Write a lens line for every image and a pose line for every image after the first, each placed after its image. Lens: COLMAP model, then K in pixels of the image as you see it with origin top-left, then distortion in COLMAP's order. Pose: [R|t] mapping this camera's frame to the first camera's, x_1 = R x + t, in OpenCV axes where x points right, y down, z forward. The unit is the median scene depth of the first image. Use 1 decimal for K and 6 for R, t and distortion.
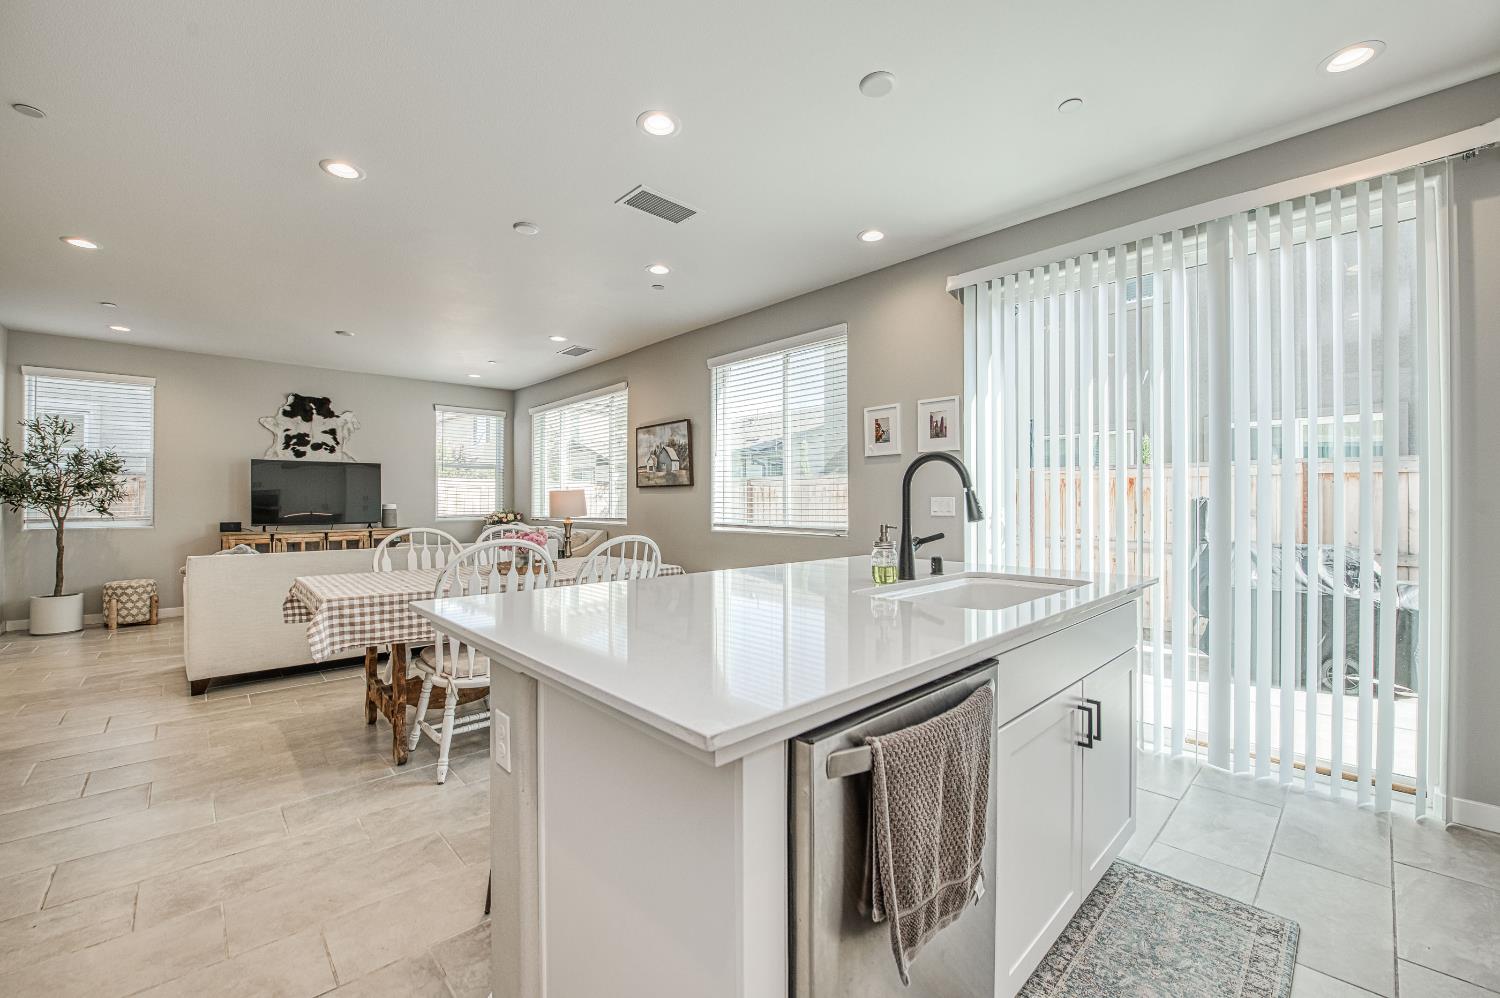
lens RADIAL K [[586.0, 0, 737.6], [0, 586.0, 502.8], [0, 0, 1]] dist [-0.021417, 0.000006]
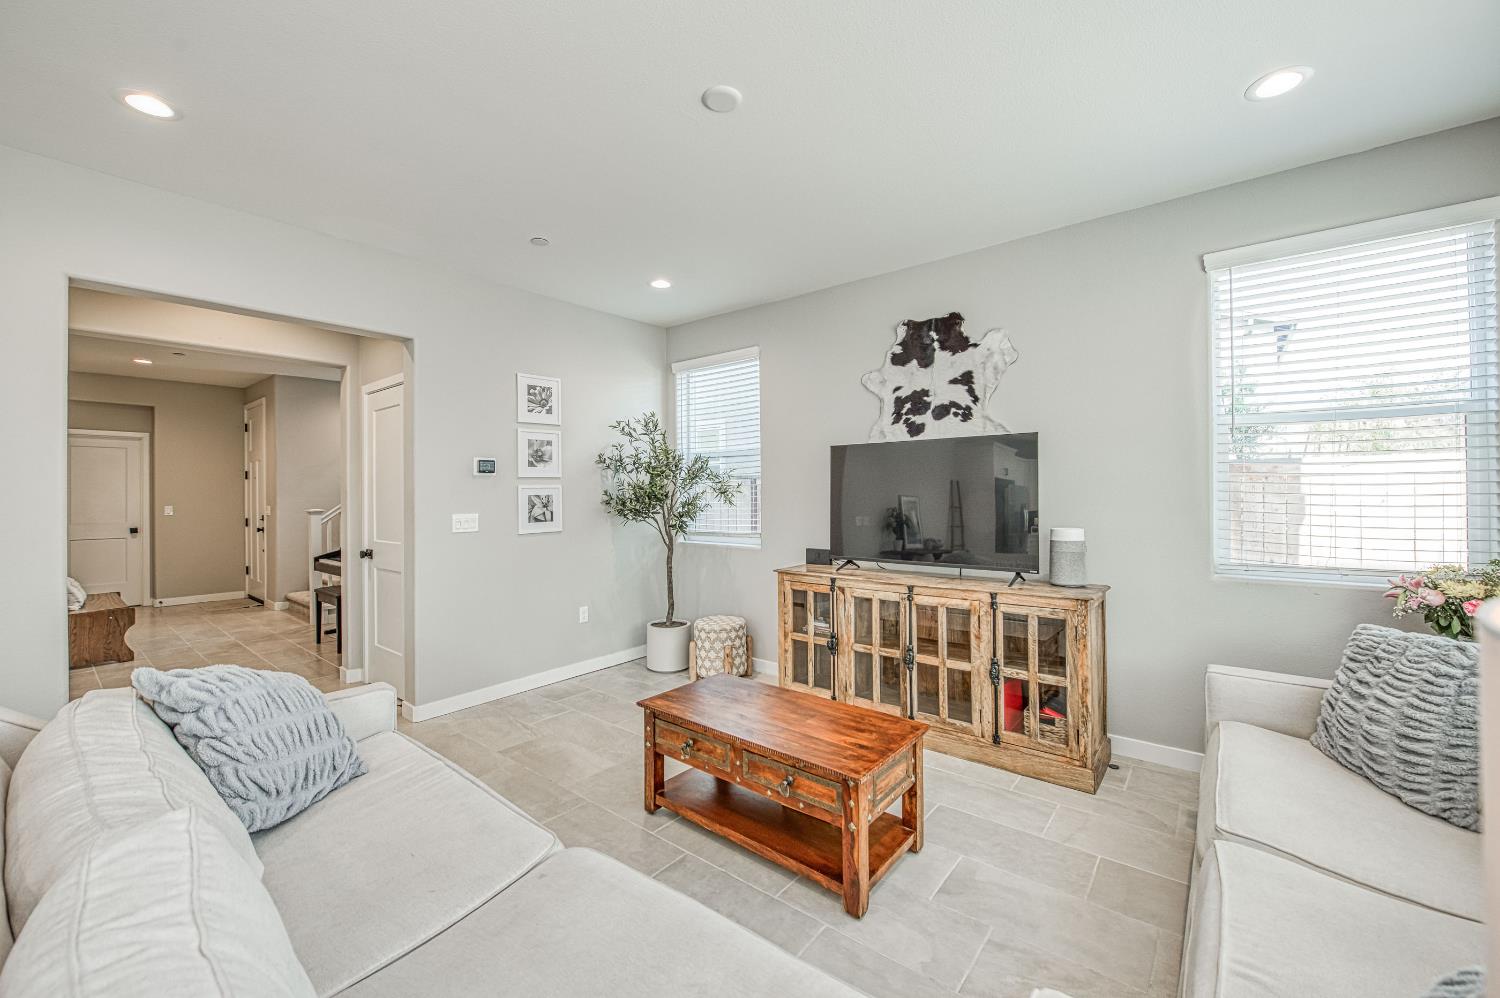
lens RADIAL K [[586.0, 0, 751.8], [0, 586.0, 488.4], [0, 0, 1]] dist [-0.021417, 0.000006]
pose [[0.152552, -0.004882, -0.988283, -0.240111], [0.006599, 0.999971, -0.003922, -0.027861], [0.988273, -0.005924, 0.152580, 0.769954]]
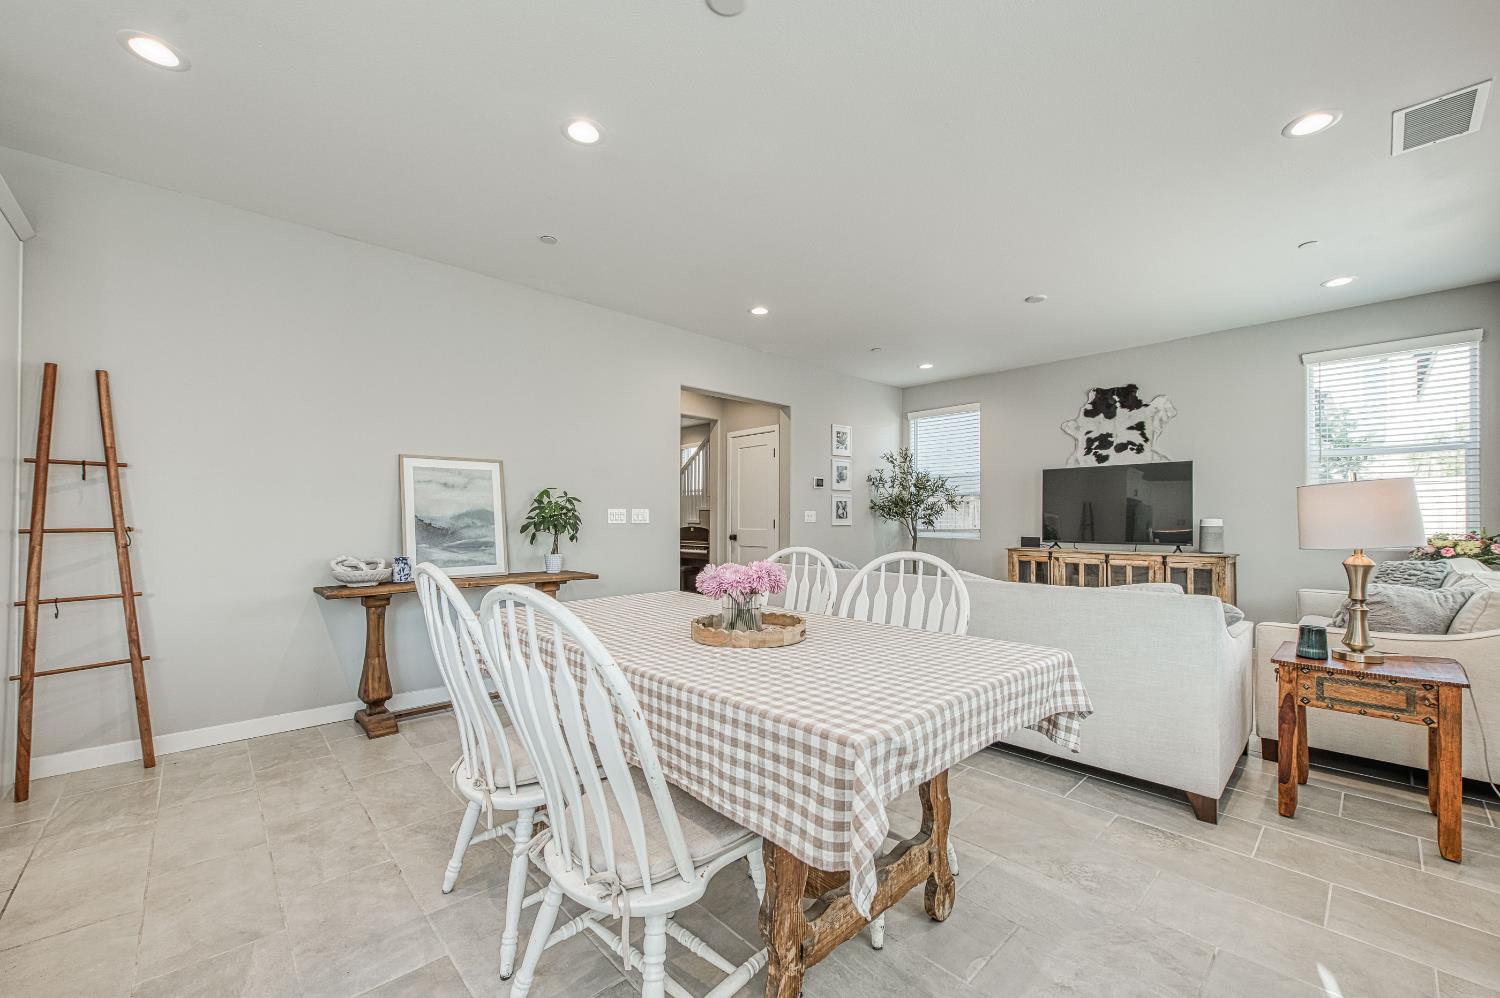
lens RADIAL K [[586.0, 0, 754.7], [0, 586.0, 514.3], [0, 0, 1]] dist [-0.021417, 0.000006]
pose [[0.011298, -0.005188, -0.999923, 0.079995], [-0.002667, 0.999983, -0.005219, 0.001917], [0.999933, 0.002726, 0.011284, 0.491172]]
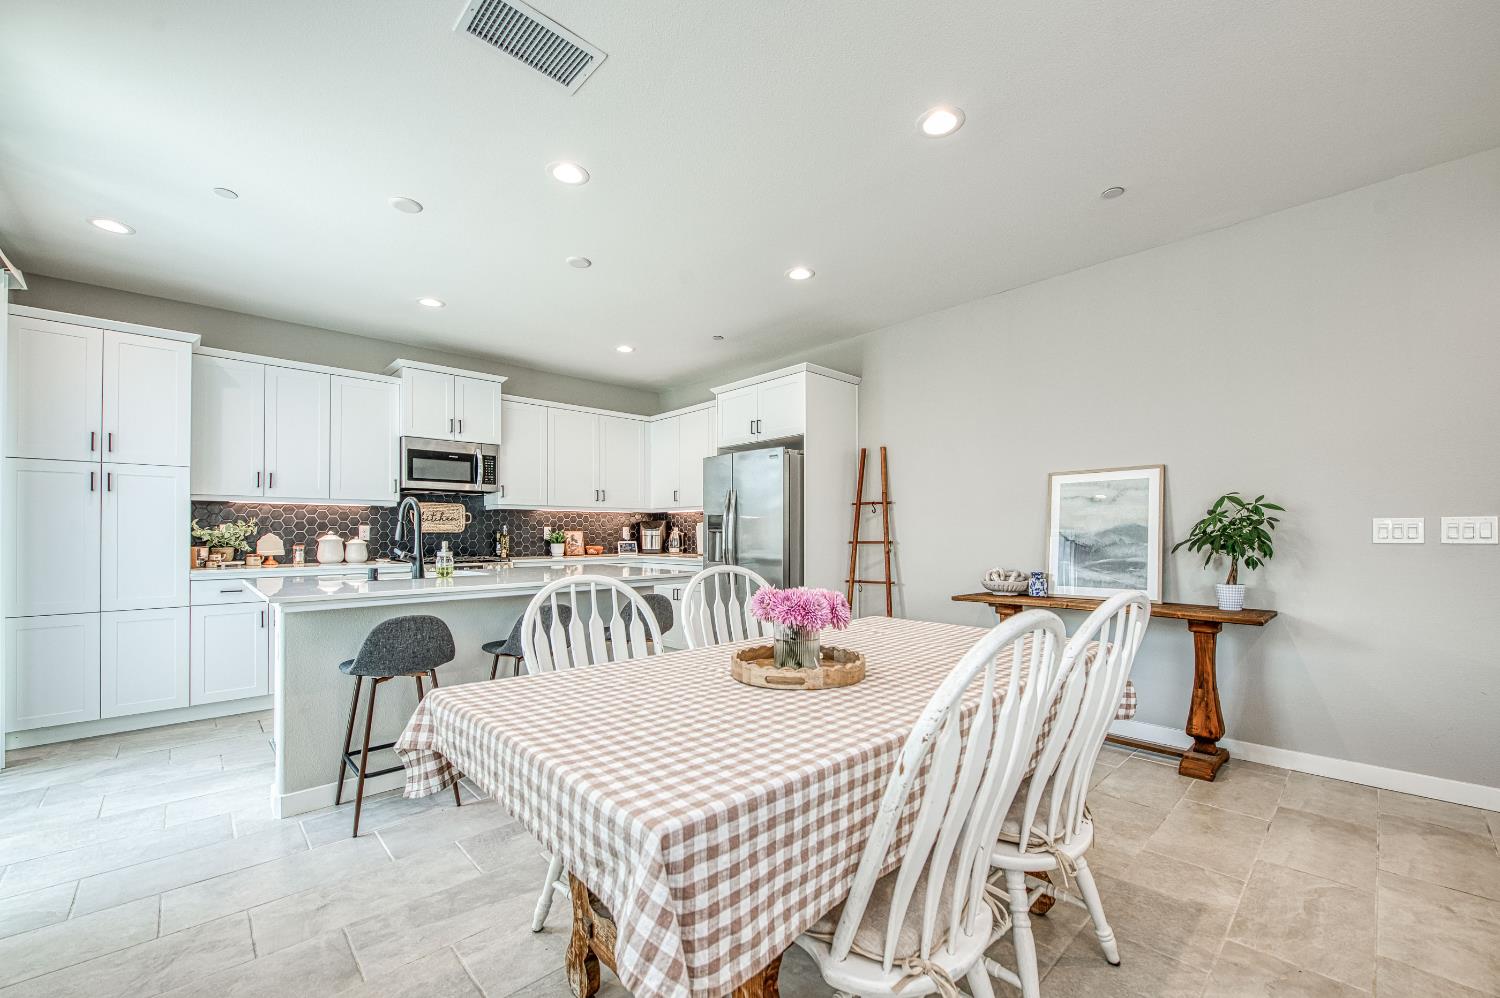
lens RADIAL K [[586.0, 0, 746.0], [0, 586.0, 532.4], [0, 0, 1]] dist [-0.021417, 0.000006]
pose [[-0.999876, 0.002762, -0.015495, -0.153216], [0.002812, 0.999991, -0.003196, 0.002204], [0.015486, -0.003239, -0.999875, 0.714063]]
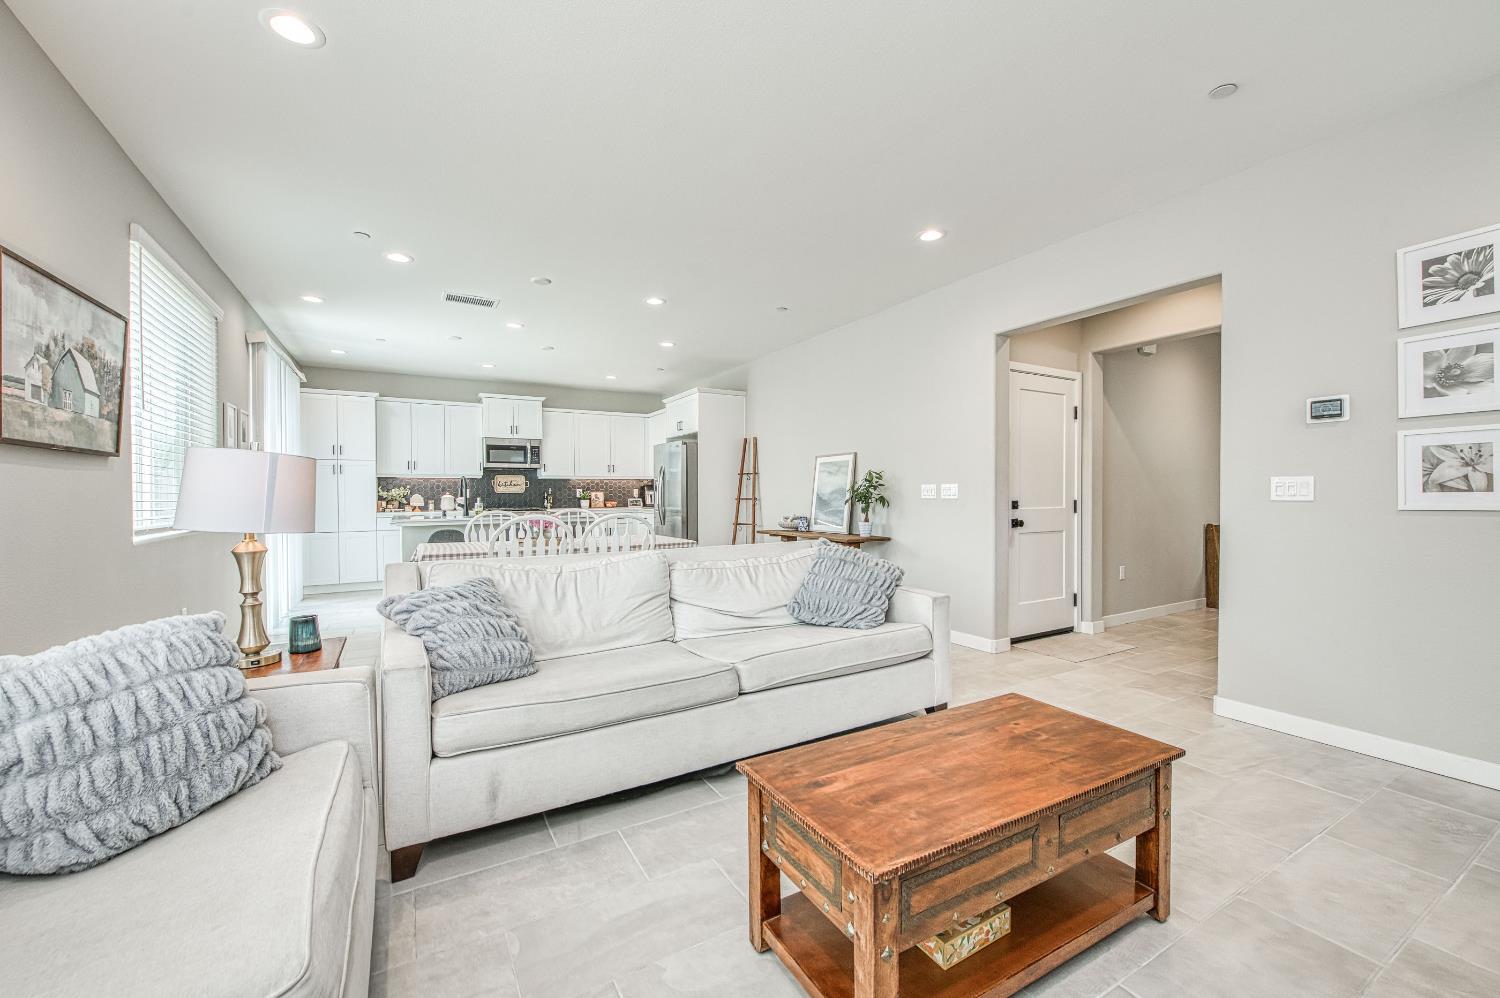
lens RADIAL K [[586.0, 0, 762.4], [0, 586.0, 505.7], [0, 0, 1]] dist [-0.021417, 0.000006]
pose [[-0.979223, 0.000550, 0.202786, -0.541317], [0.004805, 0.999778, 0.020493, 0.002801], [-0.202730, 0.021041, -0.979009, 1.060179]]
